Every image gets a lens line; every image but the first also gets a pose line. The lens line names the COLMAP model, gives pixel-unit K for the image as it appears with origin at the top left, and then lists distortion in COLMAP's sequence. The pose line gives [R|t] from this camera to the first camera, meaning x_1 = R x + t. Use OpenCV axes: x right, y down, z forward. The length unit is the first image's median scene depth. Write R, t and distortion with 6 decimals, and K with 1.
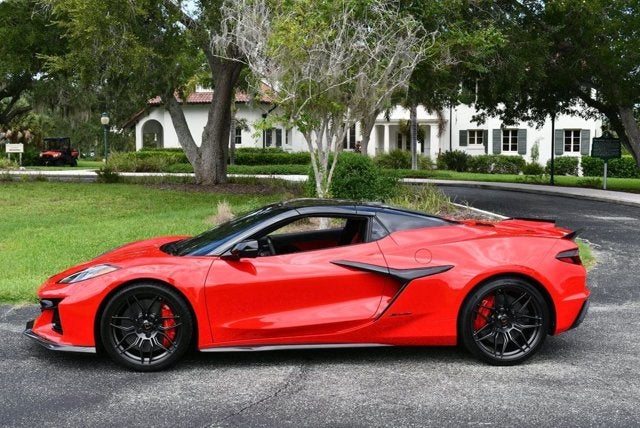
lens RADIAL K [[817.1, 0, 320.1], [0, 817.1, 212.3], [0, 0, 1]] dist [-0.059449, -0.027568]
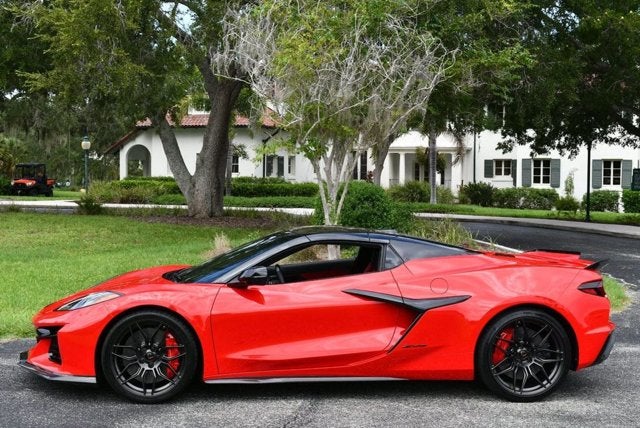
lens RADIAL K [[933.9, 0, 320.5], [0, 933.9, 214.7], [0, 0, 1]] dist [-0.049227, -0.048352]
pose [[0.999943, 0.008919, -0.005805, -0.001088], [-0.009148, 0.999125, -0.040805, 0.002537], [0.005436, 0.040856, 0.999150, -0.015025]]
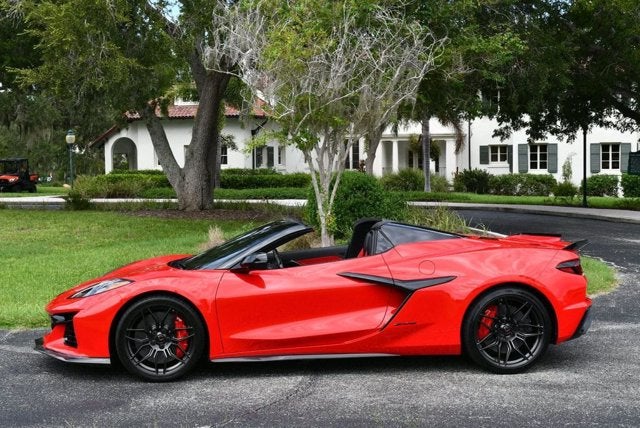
lens RADIAL K [[974.1, 0, 319.2], [0, 974.1, 213.9], [0, 0, 1]] dist [-0.038964, -0.029600]
pose [[0.999935, -0.011268, 0.001673, -0.001730], [0.011316, 0.999410, -0.032441, 0.003807], [-0.001306, 0.032458, 0.999472, -0.035721]]
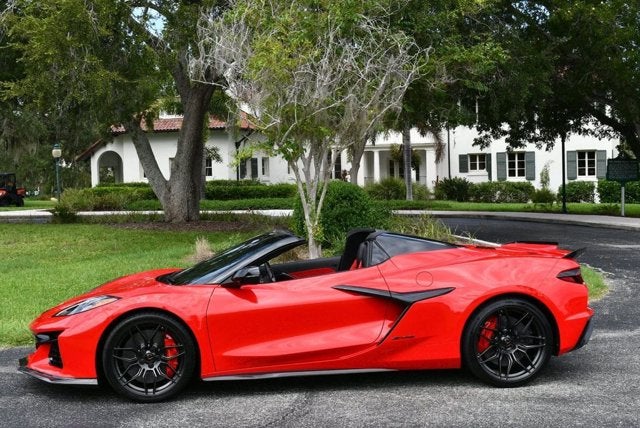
lens RADIAL K [[947.9, 0, 321.2], [0, 947.9, 215.6], [0, 0, 1]] dist [-0.040363, -0.008706]
pose [[0.999426, -0.025313, 0.022533, -0.003775], [0.026202, 0.998853, -0.040075, 0.003019], [-0.021492, 0.040642, 0.998943, -0.024452]]
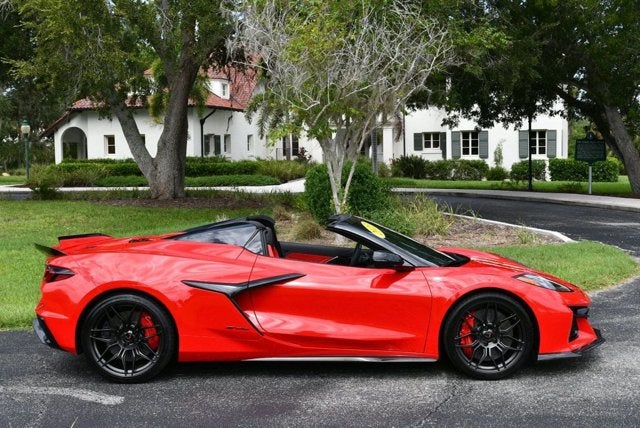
lens RADIAL K [[926.9, 0, 319.4], [0, 926.9, 214.2], [0, 0, 1]] dist [-0.041789, -0.026418]
pose [[0.995295, -0.024480, 0.093749, -0.045440], [0.025789, 0.999586, -0.012768, 0.000244], [-0.093398, 0.015126, 0.995514, -0.024158]]
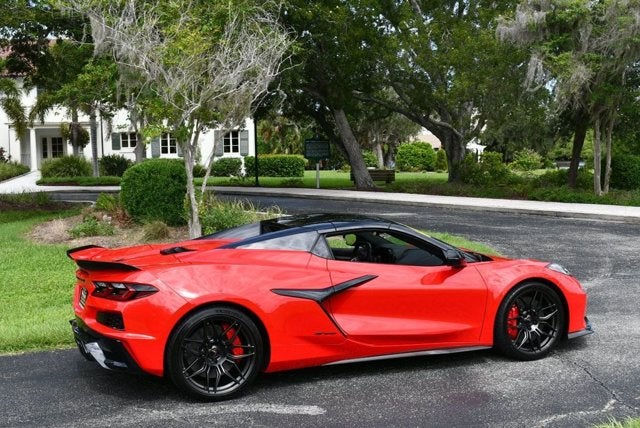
lens RADIAL K [[869.9, 0, 321.1], [0, 869.9, 213.3], [0, 0, 1]] dist [-0.049909, -0.025877]
pose [[0.878023, -0.056720, 0.475245, -0.134967], [0.059072, 0.998204, 0.010000, -0.005430], [-0.474959, 0.019294, 0.879796, 0.007820]]
